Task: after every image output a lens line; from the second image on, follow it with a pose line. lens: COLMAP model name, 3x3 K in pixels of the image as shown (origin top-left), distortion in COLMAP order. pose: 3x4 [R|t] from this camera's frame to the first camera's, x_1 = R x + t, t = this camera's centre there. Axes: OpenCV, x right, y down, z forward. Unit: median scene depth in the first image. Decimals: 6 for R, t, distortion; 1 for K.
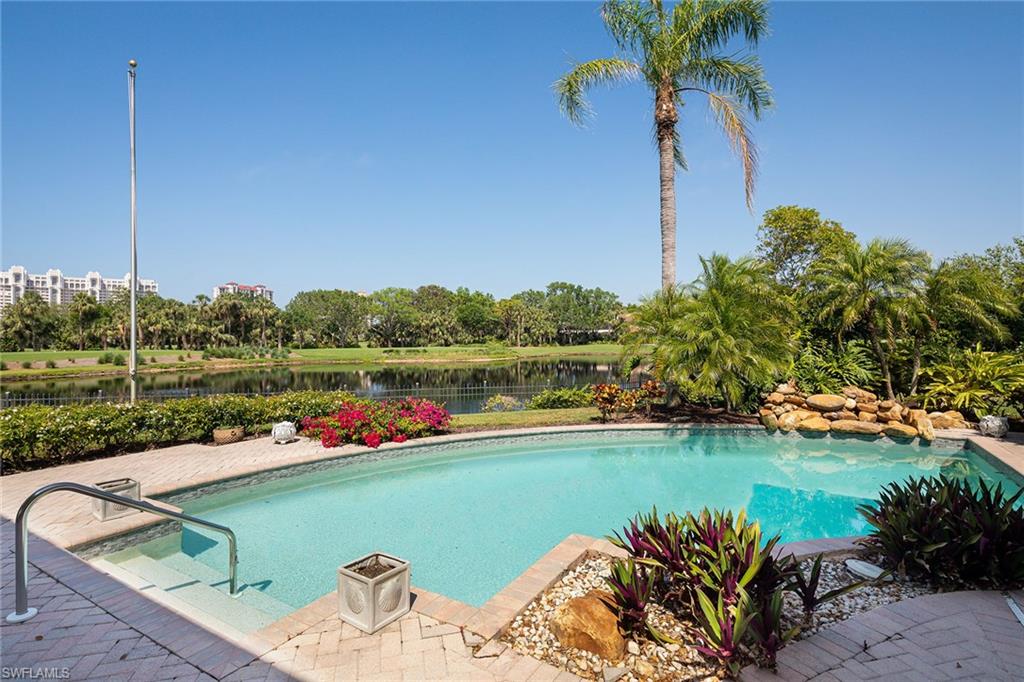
lens RADIAL K [[514.2, 0, 521.0], [0, 514.2, 333.8], [0, 0, 1]] dist [0.006806, -0.003601]
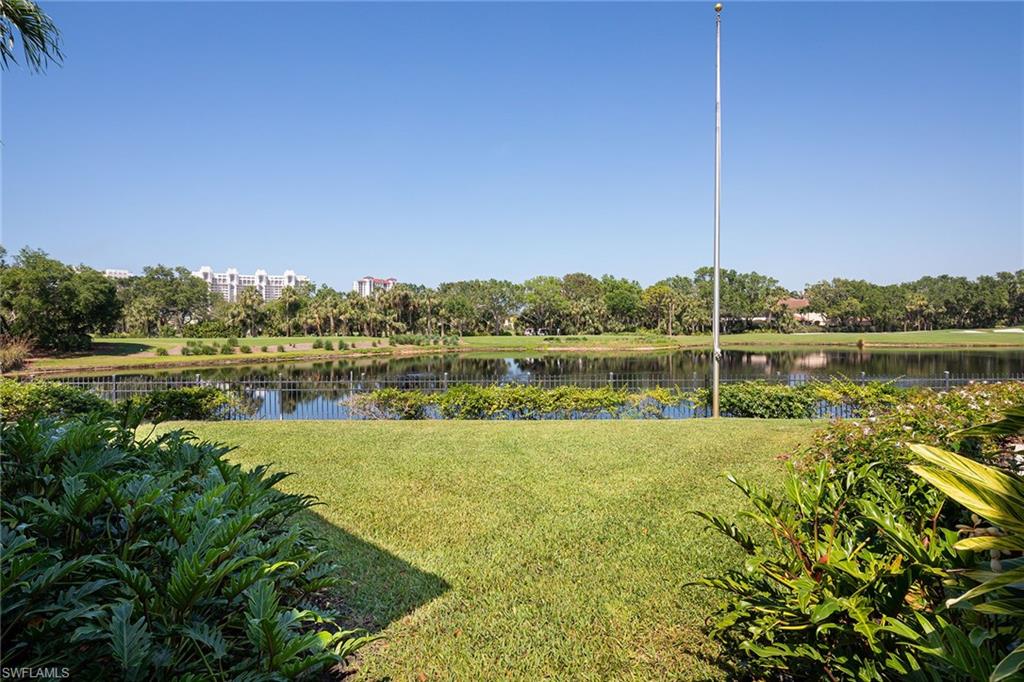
lens RADIAL K [[514.2, 0, 505.1], [0, 514.2, 320.6], [0, 0, 1]] dist [0.006806, -0.003601]
pose [[0.975266, -0.003198, -0.221011, -0.141042], [0.001991, 0.999982, -0.005681, 0.004102], [0.221025, 0.005100, 0.975255, 0.000801]]
